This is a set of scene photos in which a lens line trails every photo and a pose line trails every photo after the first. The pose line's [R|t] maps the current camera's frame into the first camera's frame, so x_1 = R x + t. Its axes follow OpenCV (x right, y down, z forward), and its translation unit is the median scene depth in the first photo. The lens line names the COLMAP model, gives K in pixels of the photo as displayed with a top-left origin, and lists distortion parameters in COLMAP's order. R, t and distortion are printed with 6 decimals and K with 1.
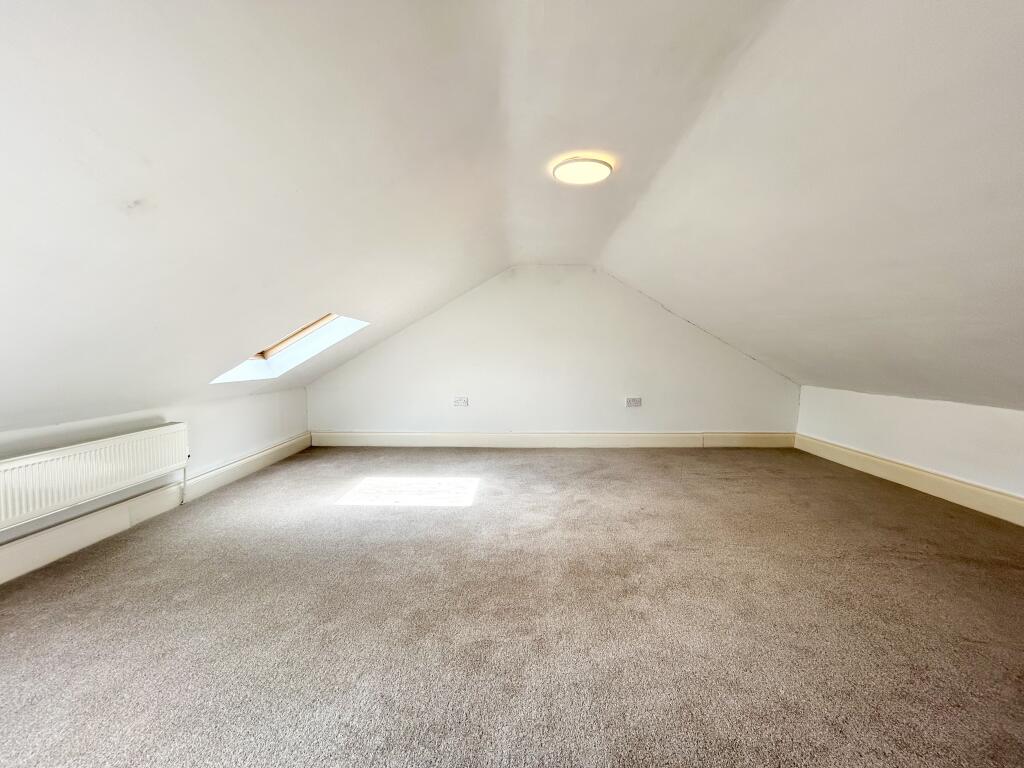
lens RADIAL K [[416.6, 0, 512.0], [0, 416.6, 384.0], [0, 0, 1]] dist [0.000462, 0.000520]
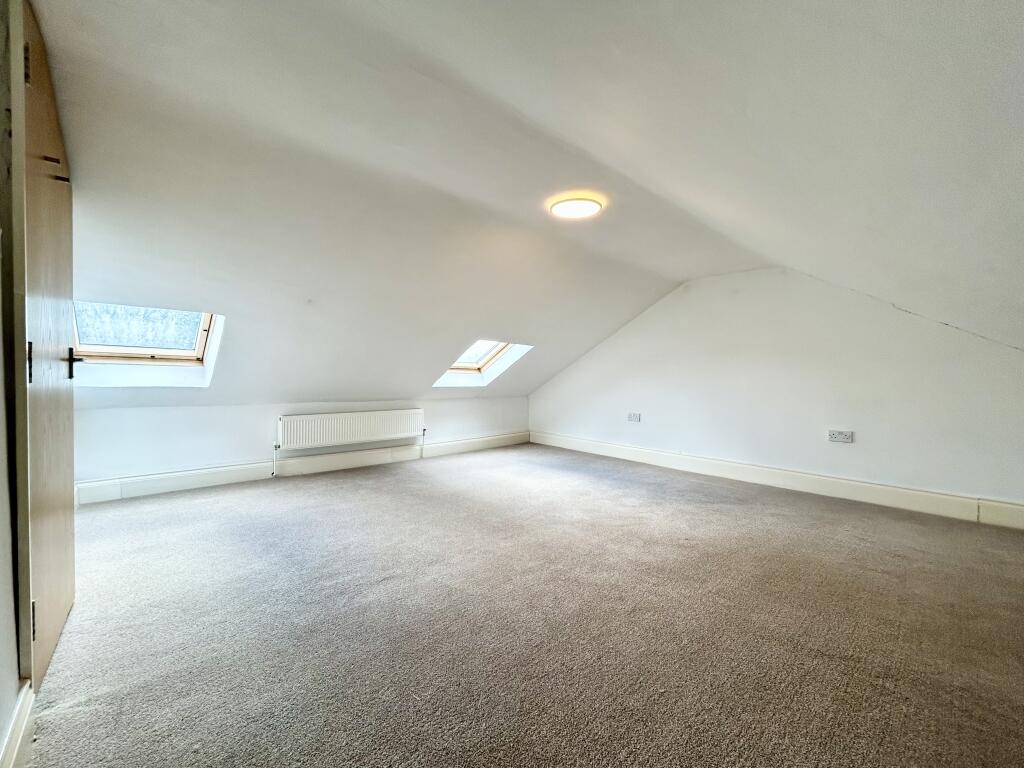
lens RADIAL K [[416.6, 0, 512.0], [0, 416.6, 384.0], [0, 0, 1]] dist [0.000462, 0.000520]
pose [[0.696726, 0.028130, -0.716785, 0.580284], [-0.061870, 0.997864, -0.020977, 0.001635], [0.714664, 0.058963, 0.696978, 0.057372]]
